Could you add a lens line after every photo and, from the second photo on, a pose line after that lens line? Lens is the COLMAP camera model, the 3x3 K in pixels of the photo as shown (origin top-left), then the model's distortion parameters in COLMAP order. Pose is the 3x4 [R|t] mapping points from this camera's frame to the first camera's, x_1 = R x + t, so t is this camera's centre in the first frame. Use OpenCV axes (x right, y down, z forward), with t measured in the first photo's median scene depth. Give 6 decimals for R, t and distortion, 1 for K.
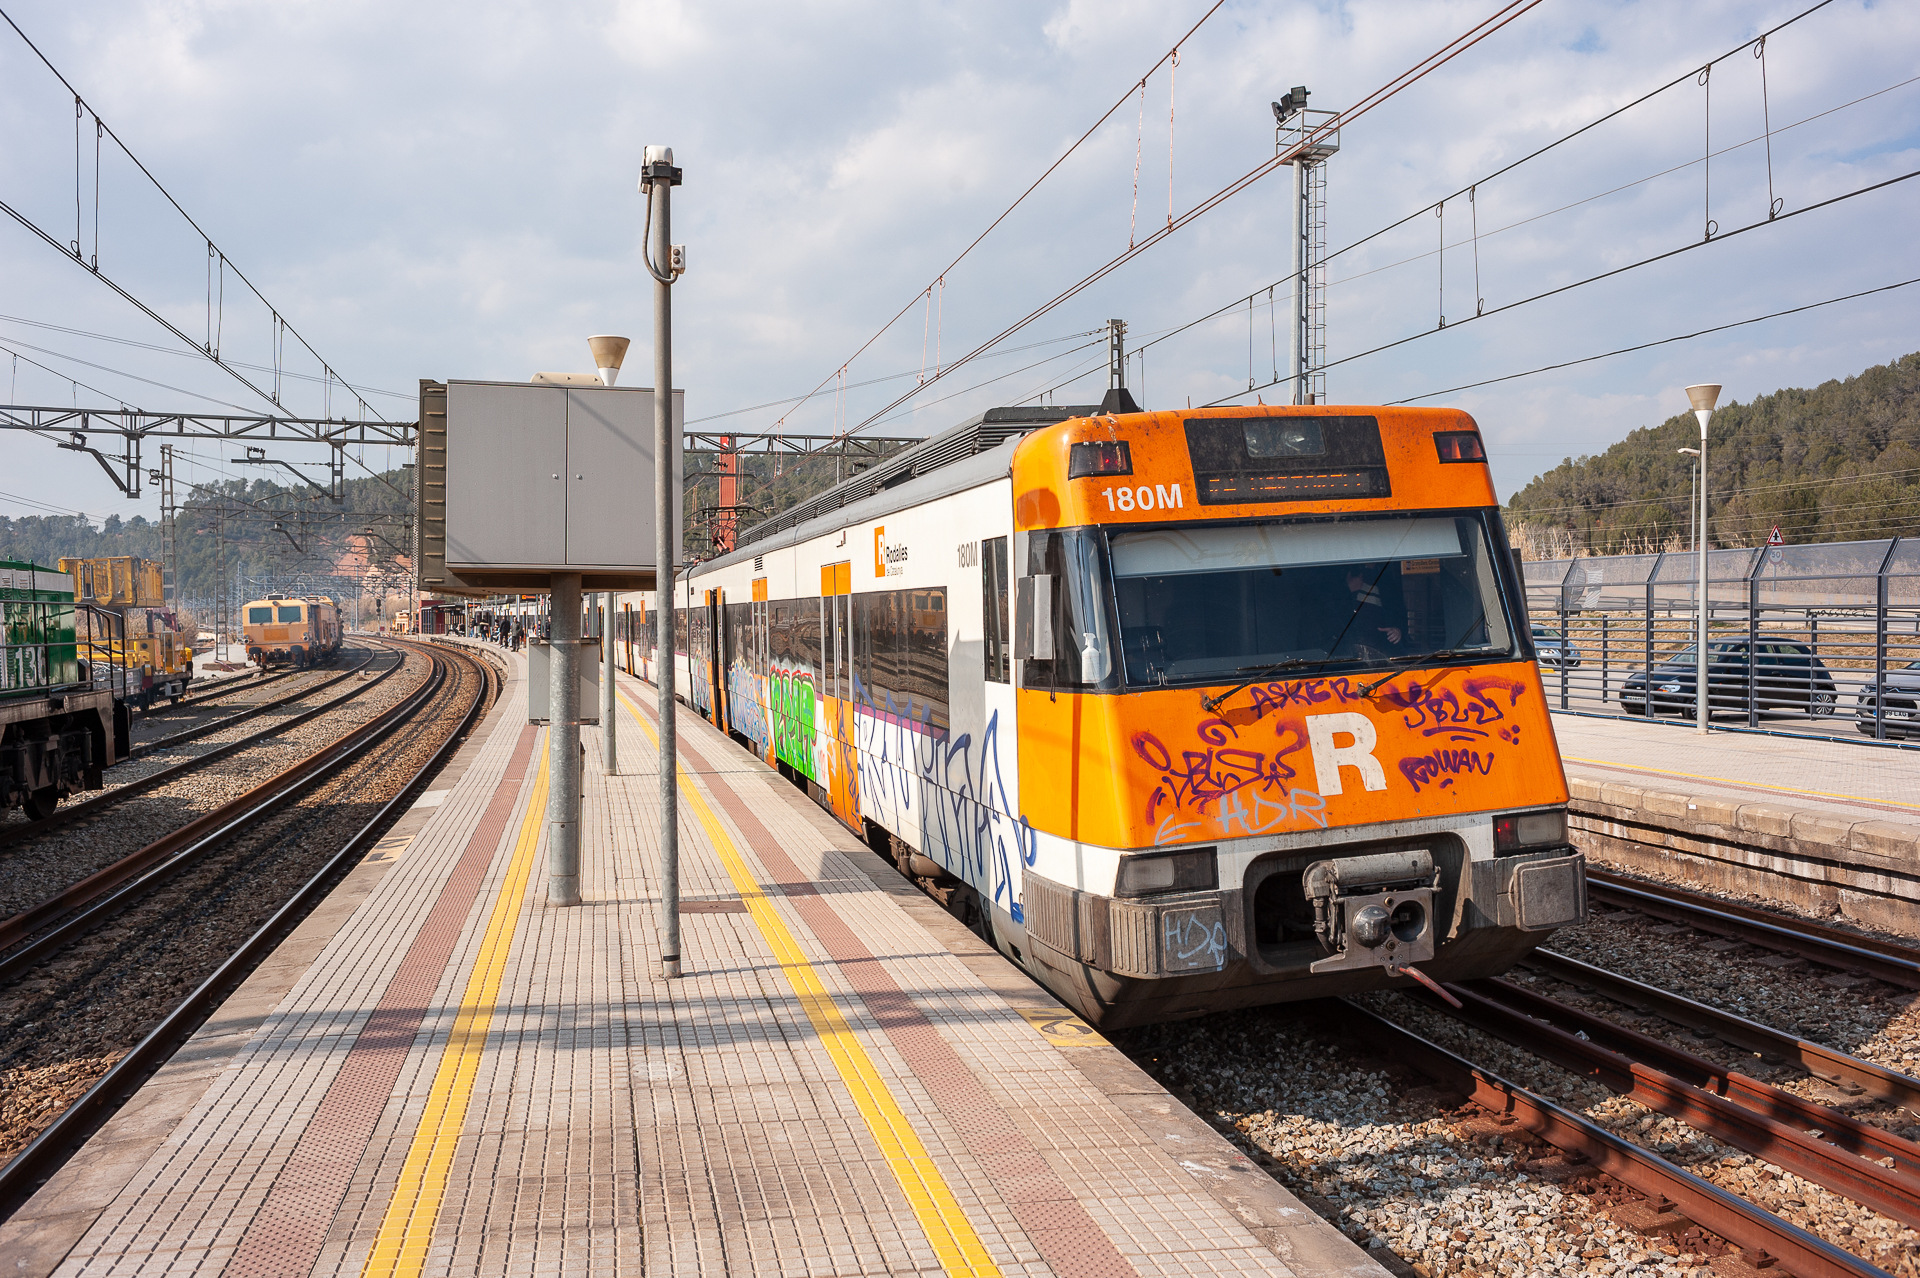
lens RADIAL K [[1423.5, 0, 960.0], [0, 1423.5, 639.0], [0, 0, 1]] dist [0.100952, 0.000376]
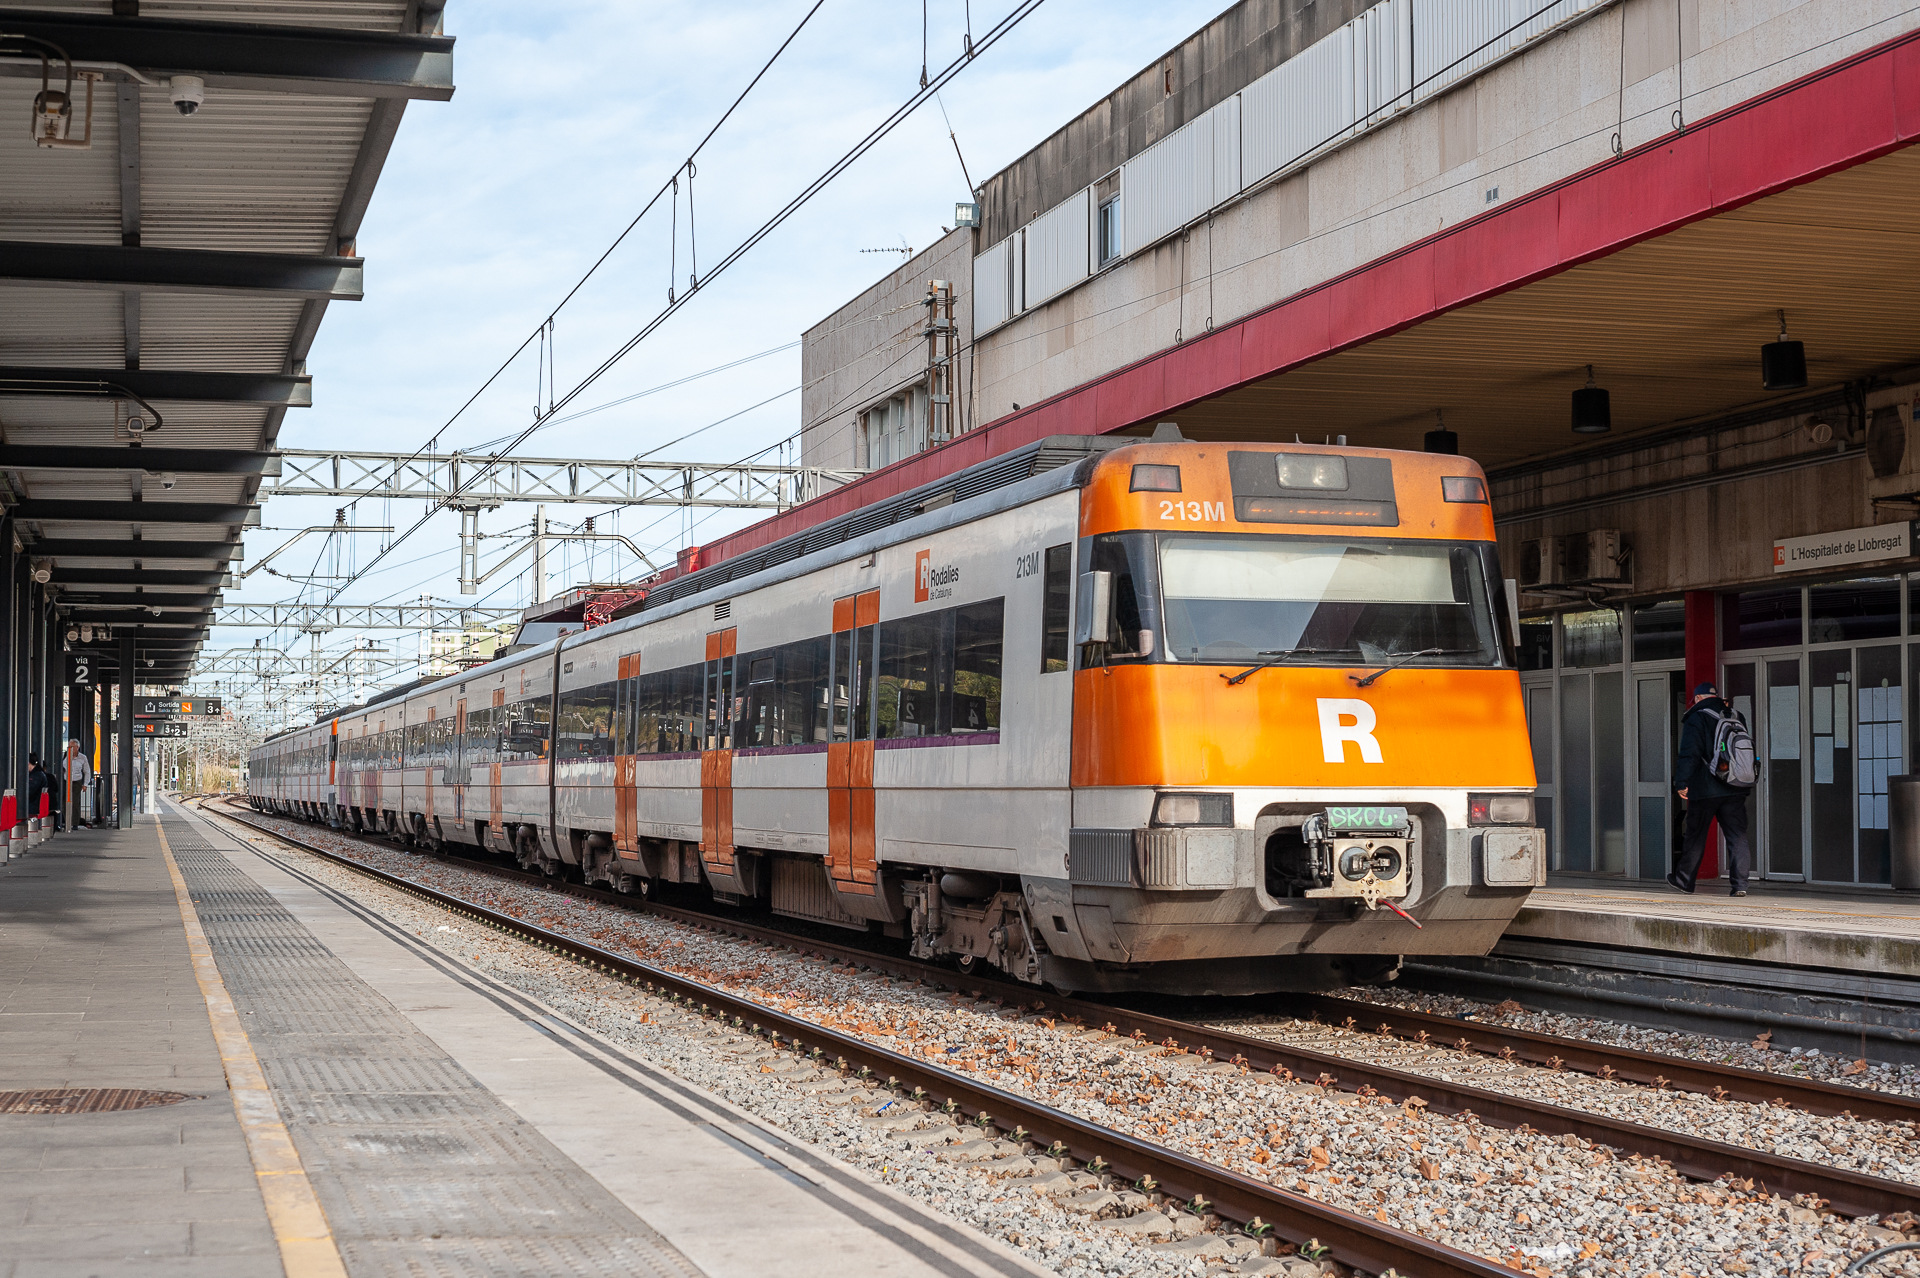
lens RADIAL K [[2825.4, 0, 960.0], [0, 2825.4, 639.0], [0, 0, 1]] dist [-0.303217, -0.020866]
pose [[0.998280, 0.055791, 0.018006, -0.100478], [-0.054056, 0.994862, -0.085595, 0.220287], [-0.022688, 0.084475, 0.996167, -1.330168]]
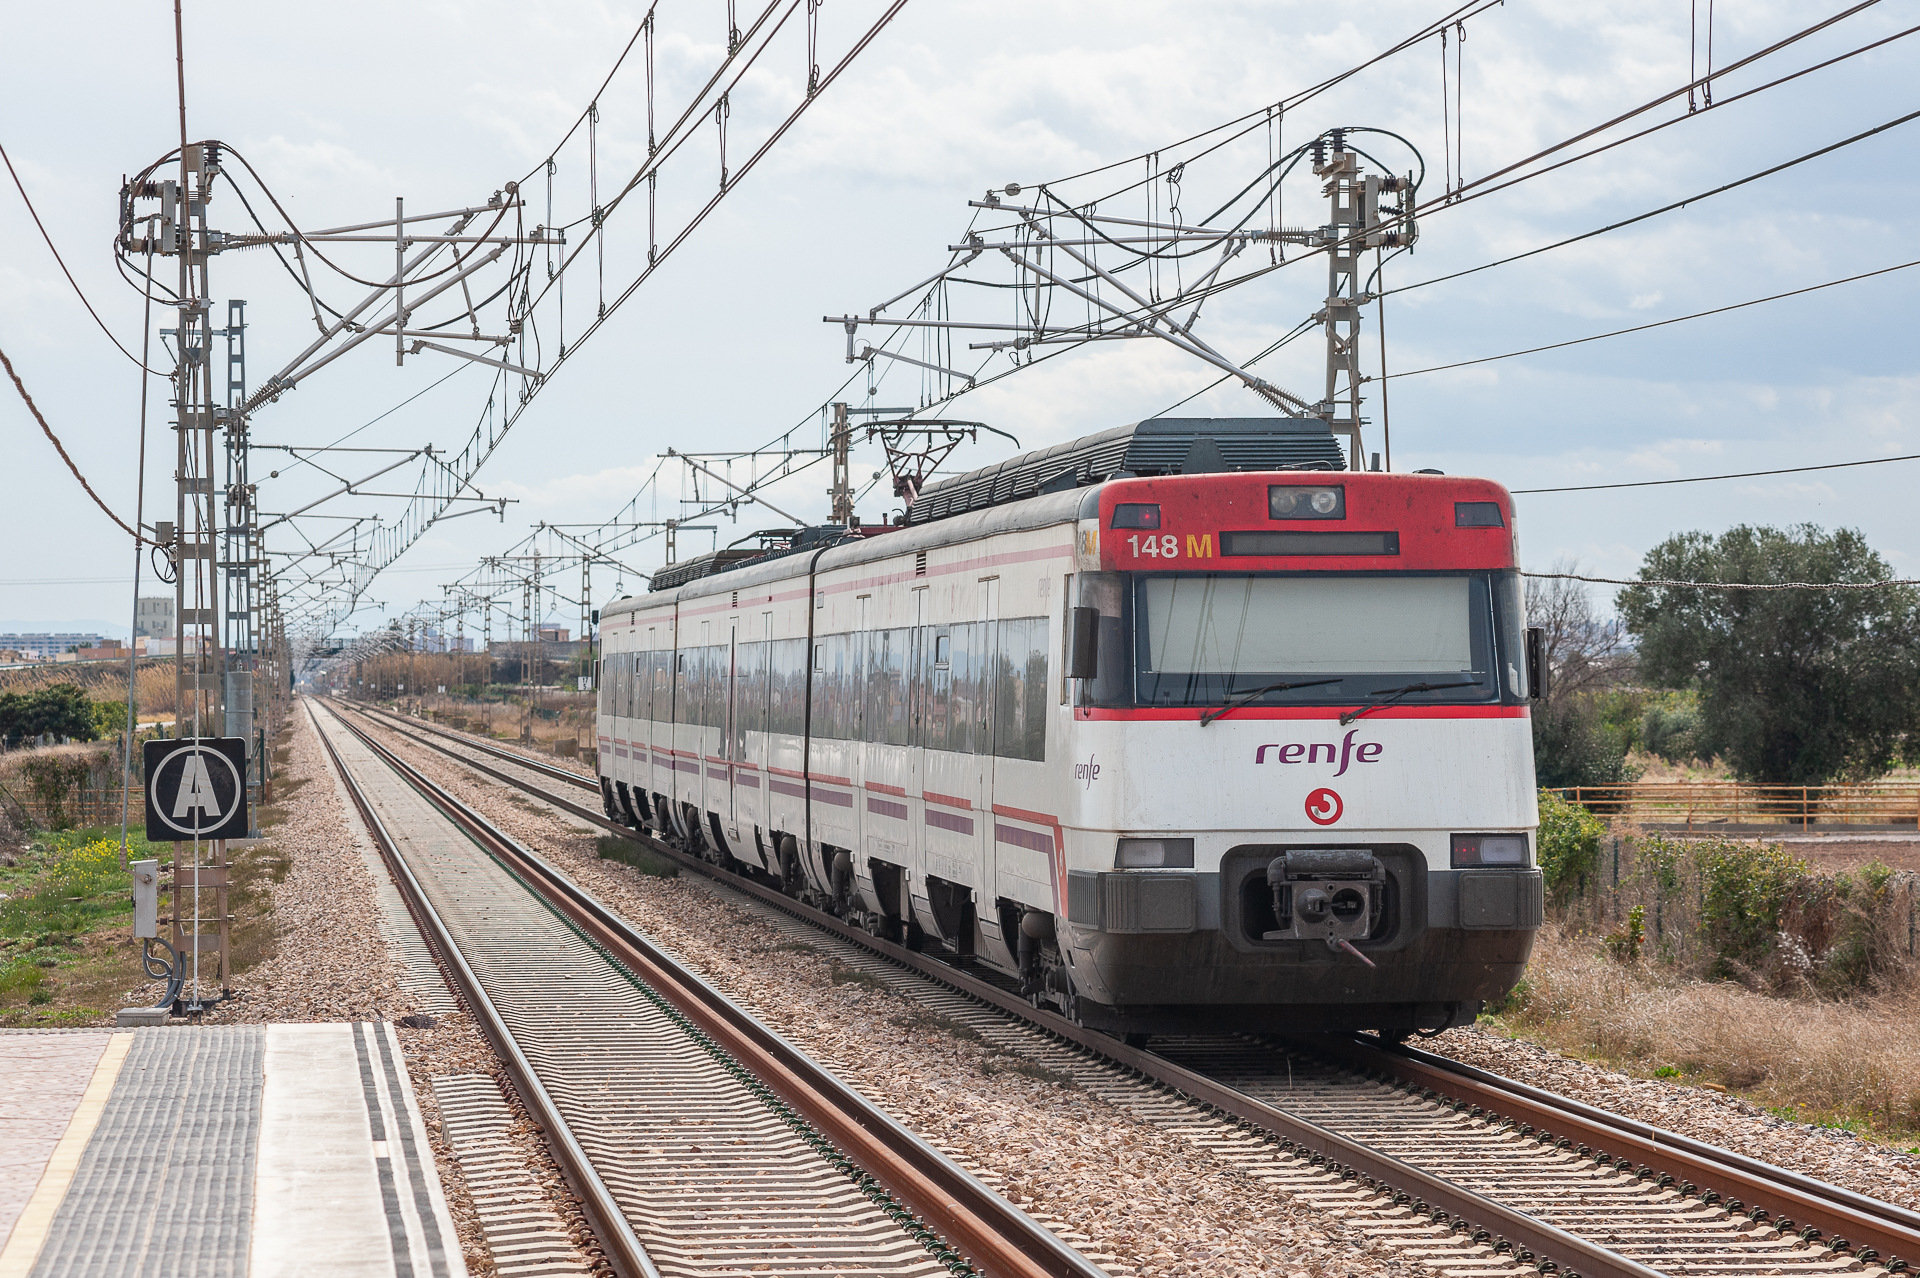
lens RADIAL K [[7531.8, 0, 960.0], [0, 7531.8, 639.0], [0, 0, 1]] dist [0.069860, 0.888322]
pose [[0.984118, 0.038292, -0.173337, 1.045407], [-0.043278, 0.998748, -0.025075, 0.138780], [0.172160, 0.032179, 0.984543, -5.164330]]
